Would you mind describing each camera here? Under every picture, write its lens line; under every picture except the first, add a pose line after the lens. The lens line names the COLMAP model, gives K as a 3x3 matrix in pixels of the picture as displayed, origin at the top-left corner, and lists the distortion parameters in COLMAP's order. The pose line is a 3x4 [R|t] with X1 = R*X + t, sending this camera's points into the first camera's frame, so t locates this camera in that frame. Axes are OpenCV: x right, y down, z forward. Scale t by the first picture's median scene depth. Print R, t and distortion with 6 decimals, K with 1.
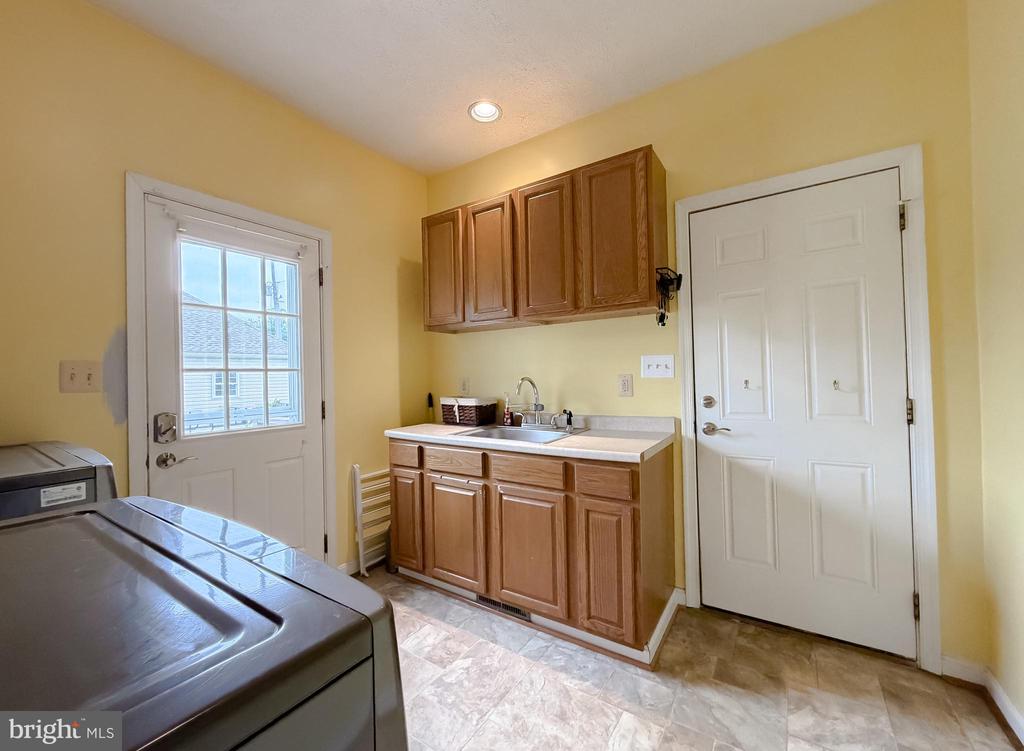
lens RADIAL K [[417.6, 0, 508.9], [0, 417.6, 380.4], [0, 0, 1]] dist [-0.000840, -0.000032]
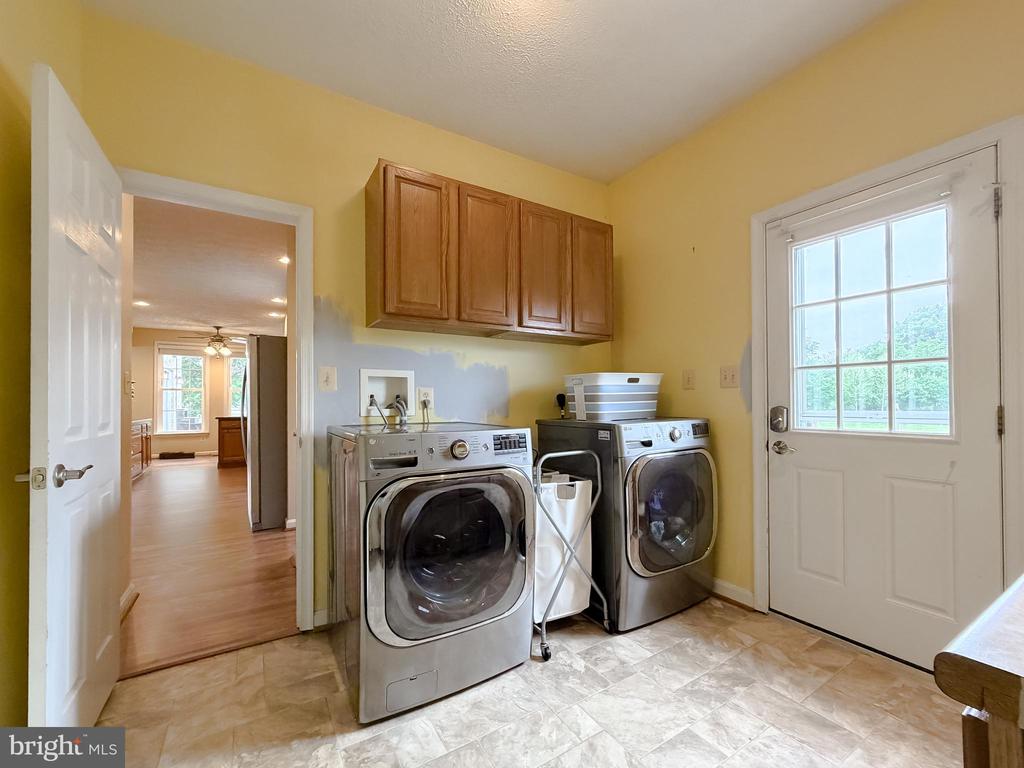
lens RADIAL K [[420.1, 0, 506.3], [0, 420.1, 386.9], [0, 0, 1]] dist [-0.001585, 0.000059]
pose [[-0.397971, 0.012984, -0.917306, 0.543483], [0.028830, 0.999583, 0.001641, 0.000133], [0.916945, -0.025793, -0.398179, 0.775067]]
